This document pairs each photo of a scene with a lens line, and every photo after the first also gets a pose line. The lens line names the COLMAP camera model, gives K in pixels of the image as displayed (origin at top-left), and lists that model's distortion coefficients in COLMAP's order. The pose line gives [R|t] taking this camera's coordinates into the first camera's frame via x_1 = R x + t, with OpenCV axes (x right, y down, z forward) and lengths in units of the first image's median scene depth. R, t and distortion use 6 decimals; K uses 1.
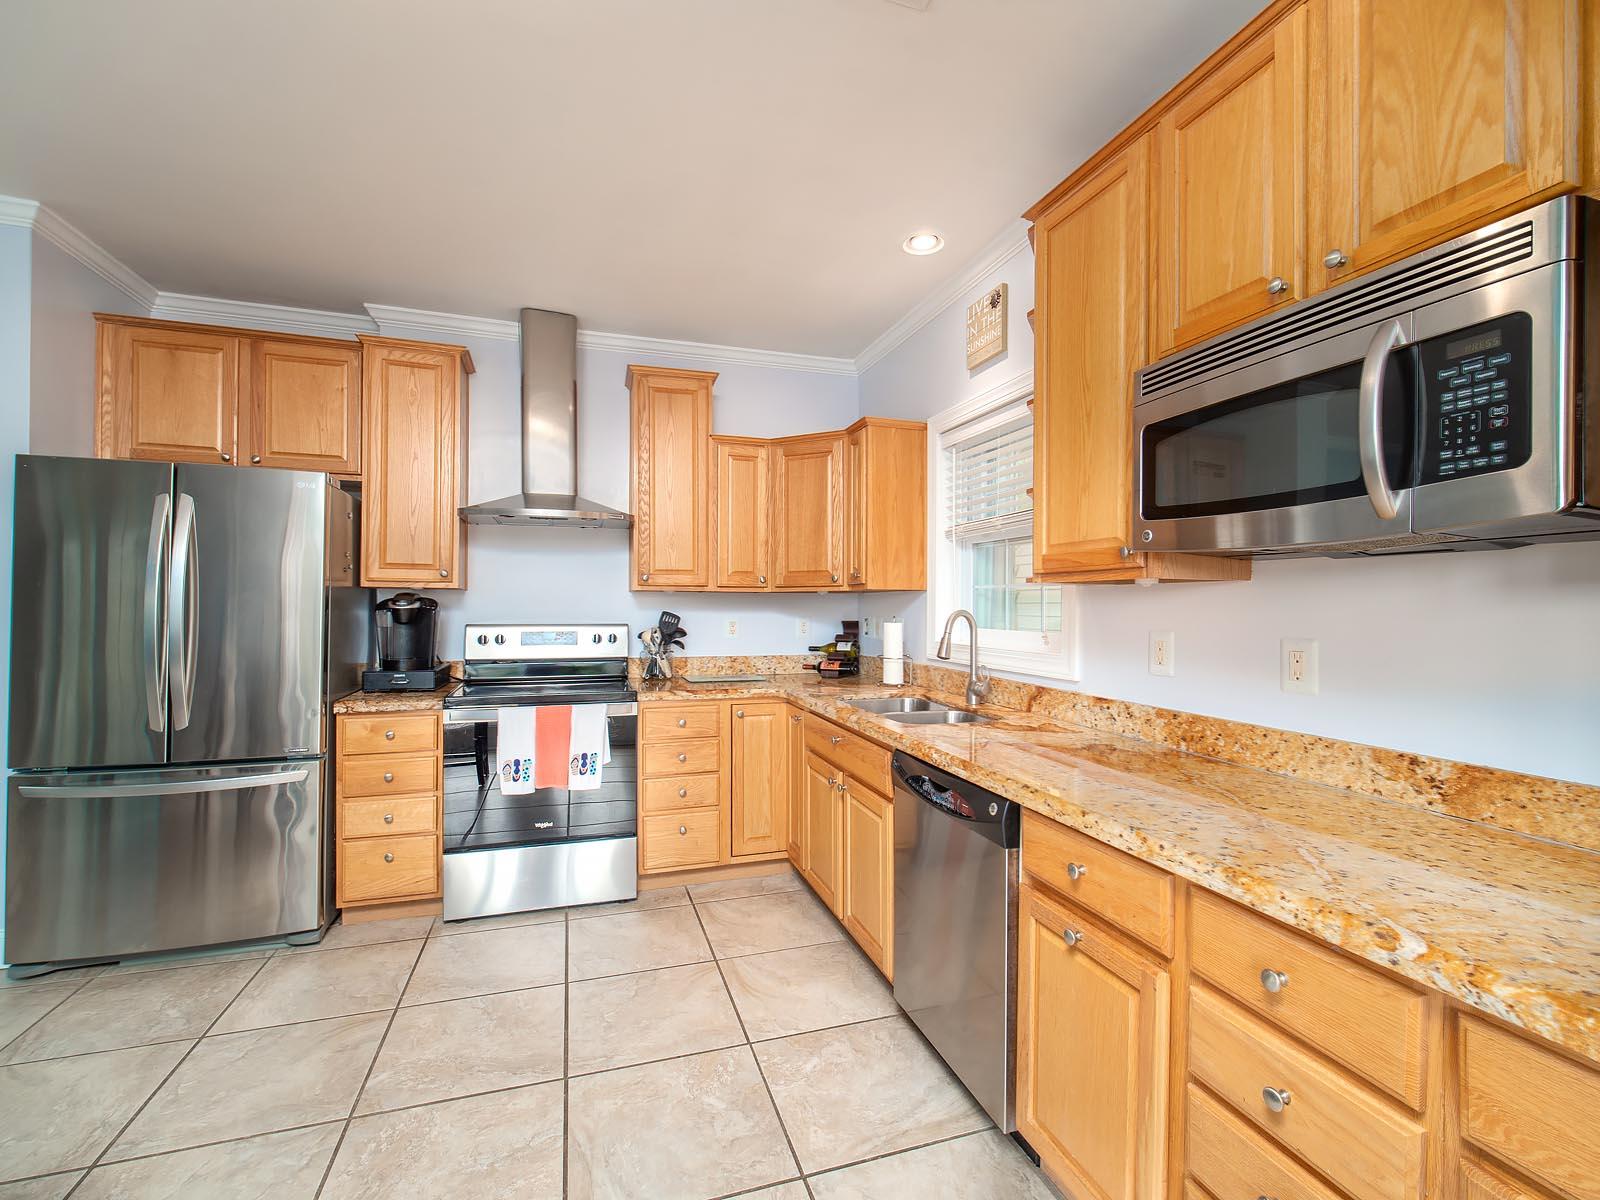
lens RADIAL K [[713.3, 0, 807.5], [0, 713.3, 602.3], [0, 0, 1]] dist [-0.001781, -0.001165]
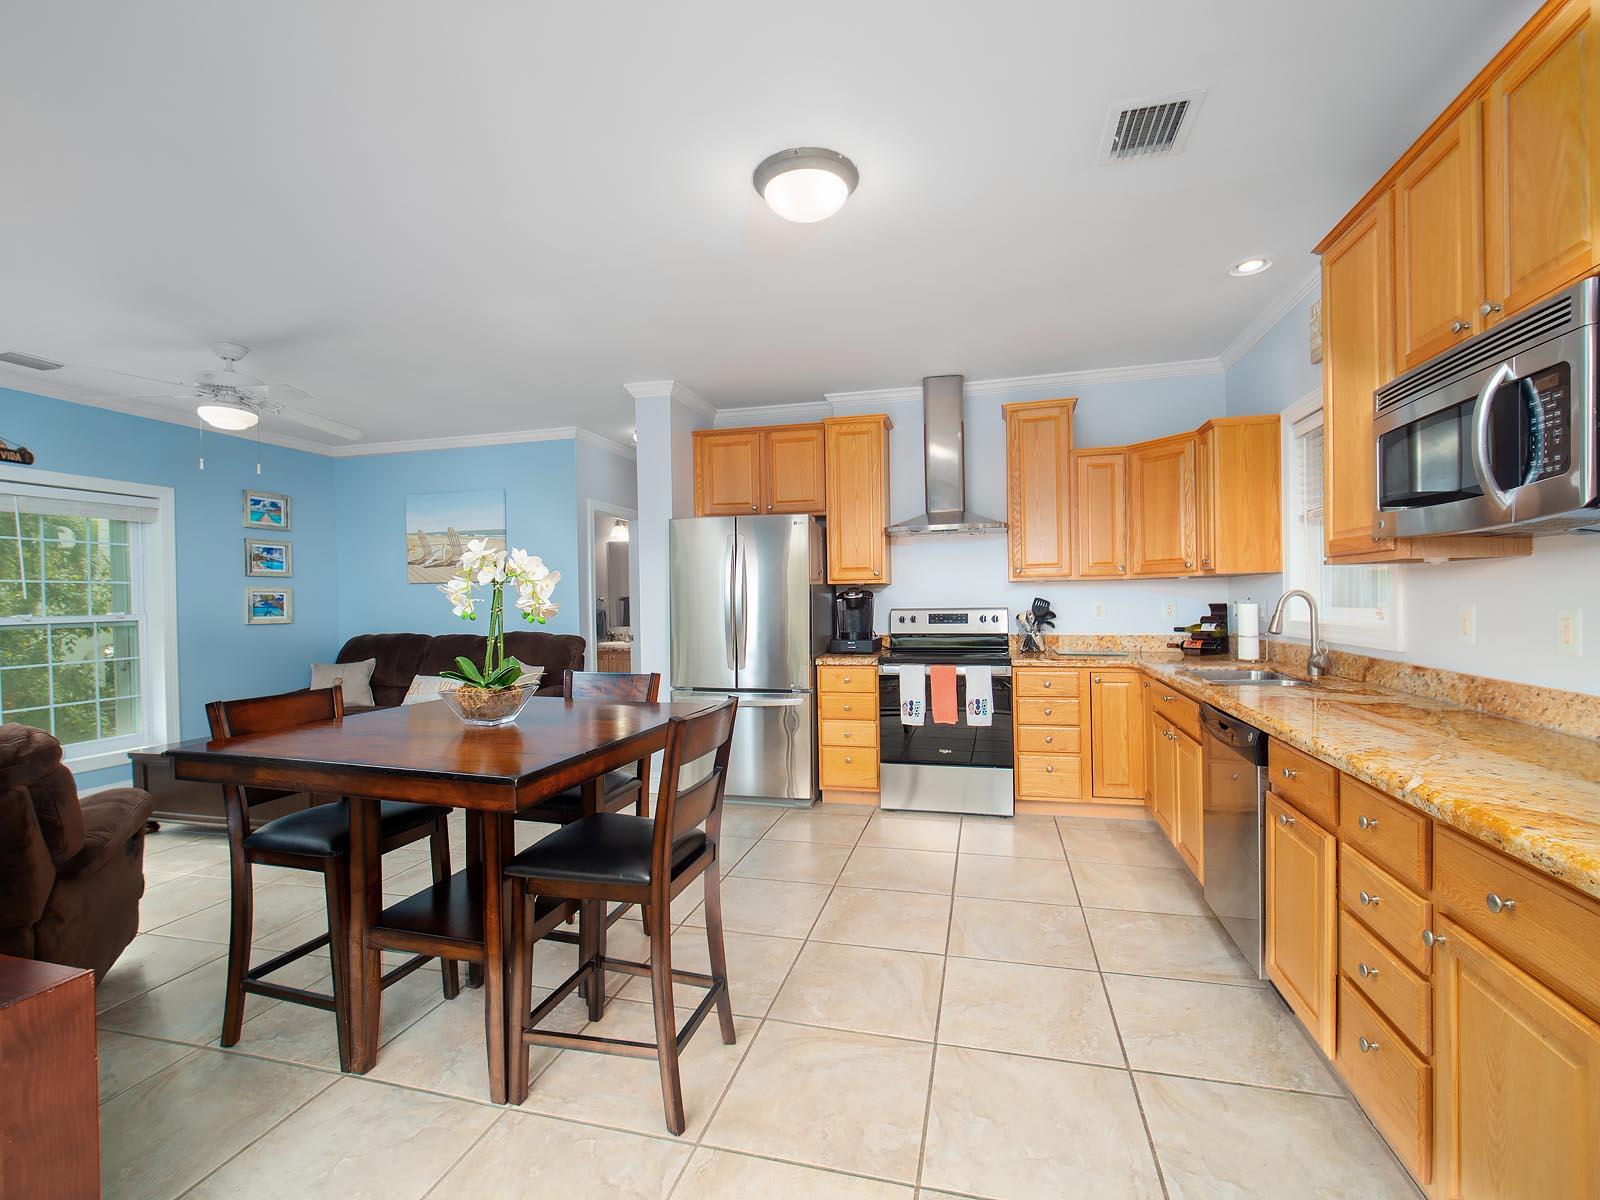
lens RADIAL K [[713.3, 0, 807.5], [0, 713.3, 602.3], [0, 0, 1]] dist [-0.001781, -0.001165]
pose [[0.842241, -0.014337, -0.538911, 0.159924], [0.020805, 0.999766, 0.005917, 0.007329], [0.538700, -0.016196, 0.842342, -0.312844]]
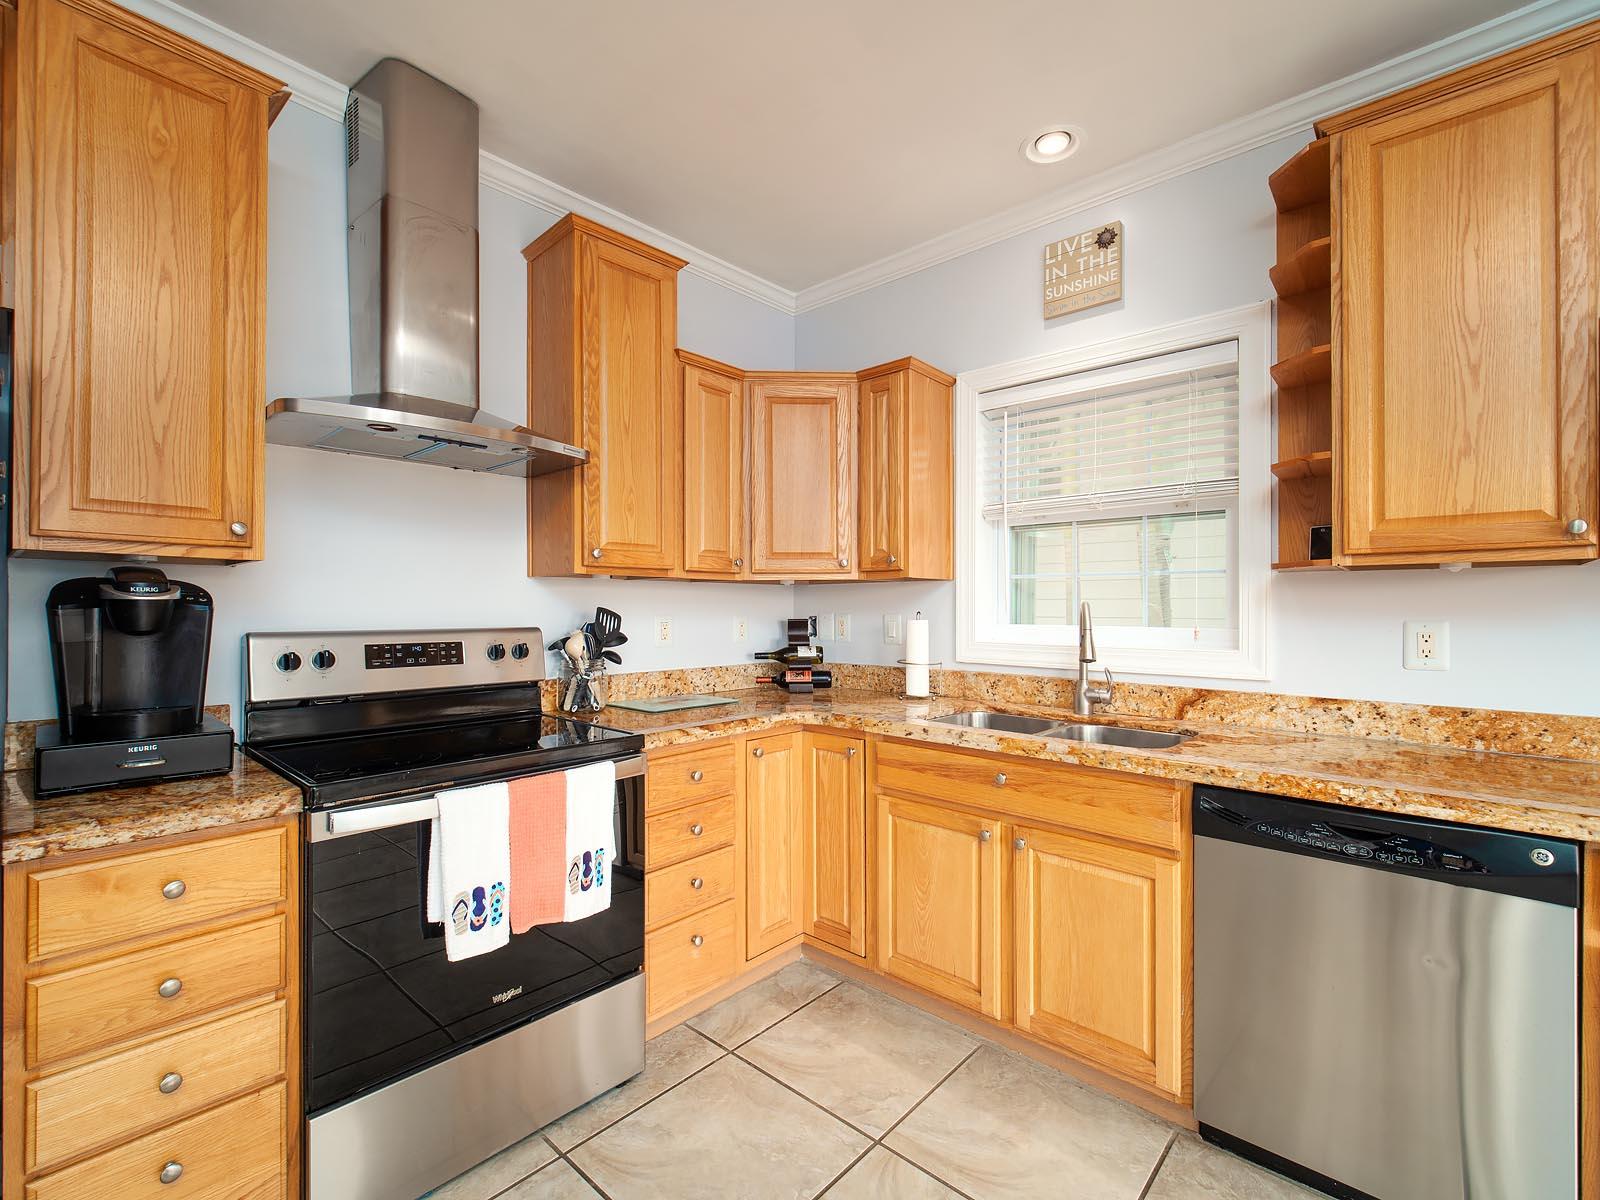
lens RADIAL K [[713.3, 0, 807.5], [0, 713.3, 602.3], [0, 0, 1]] dist [-0.001781, -0.001165]
pose [[0.867780, 0.000182, 0.496949, -0.440844], [0.001048, 0.999997, -0.002197, 0.011668], [-0.496948, 0.002427, 0.867777, 0.409592]]
